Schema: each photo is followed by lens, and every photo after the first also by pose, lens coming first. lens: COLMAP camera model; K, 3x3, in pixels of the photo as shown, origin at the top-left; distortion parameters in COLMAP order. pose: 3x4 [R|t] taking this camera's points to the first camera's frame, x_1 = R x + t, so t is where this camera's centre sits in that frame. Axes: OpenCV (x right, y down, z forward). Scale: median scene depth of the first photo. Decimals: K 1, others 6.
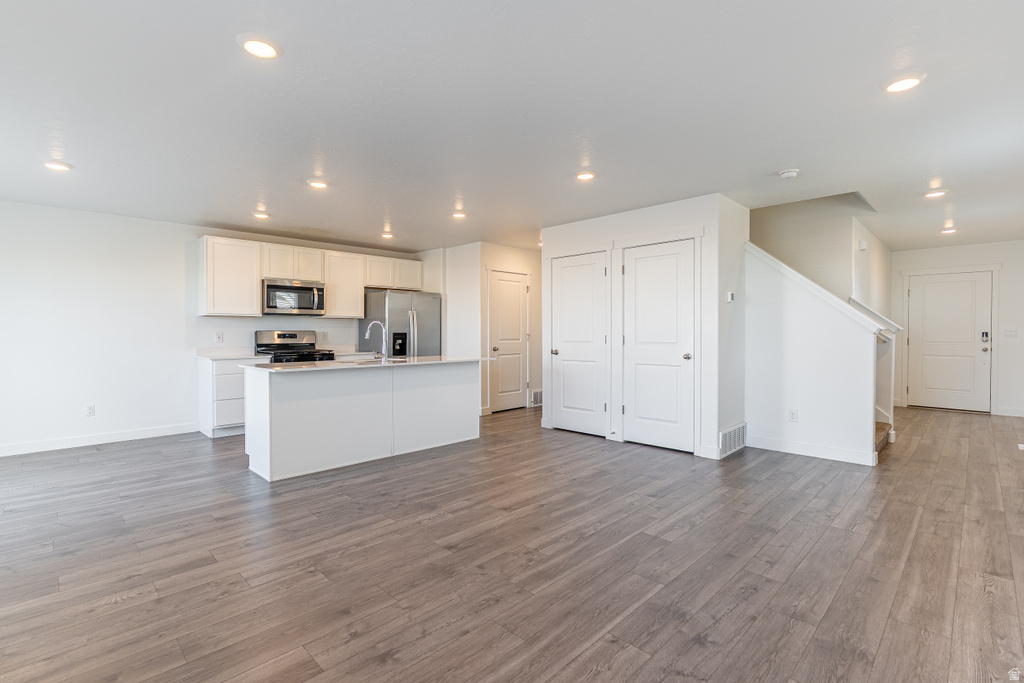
lens RADIAL K [[475.9, 0, 504.7], [0, 475.9, 342.1], [0, 0, 1]] dist [-0.003375, -0.001287]
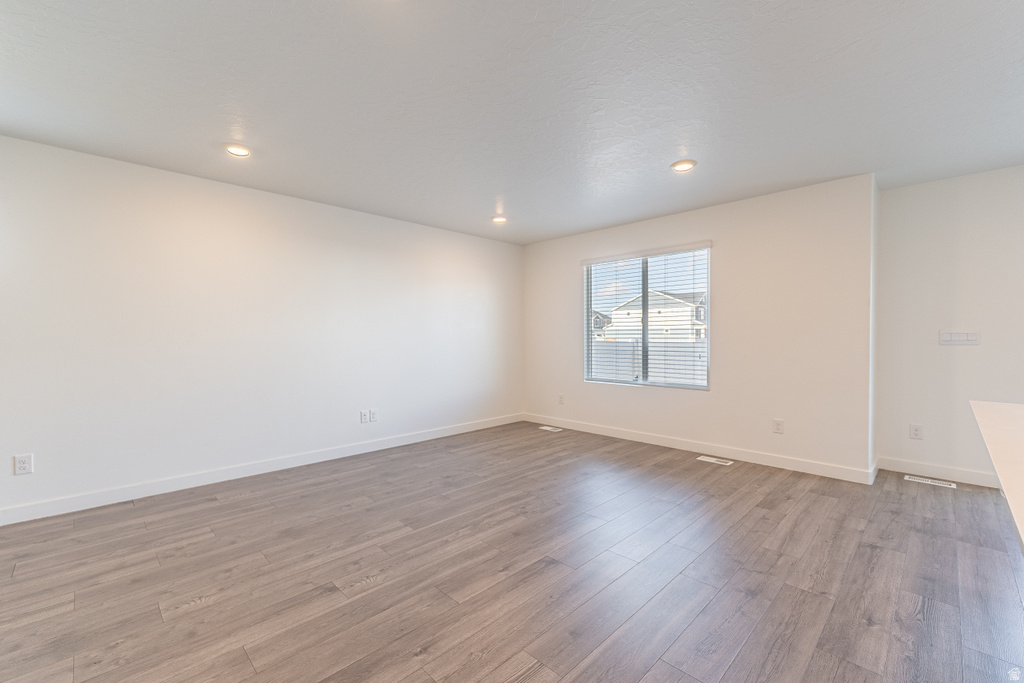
lens RADIAL K [[428.8, 0, 506.8], [0, 428.8, 339.3], [0, 0, 1]] dist [0.007392, 0.000338]
pose [[-0.999988, 0.004762, -0.001107, 0.061613], [0.004735, 0.999705, 0.023841, -0.026482], [0.001220, 0.023835, -0.999715, 1.370672]]
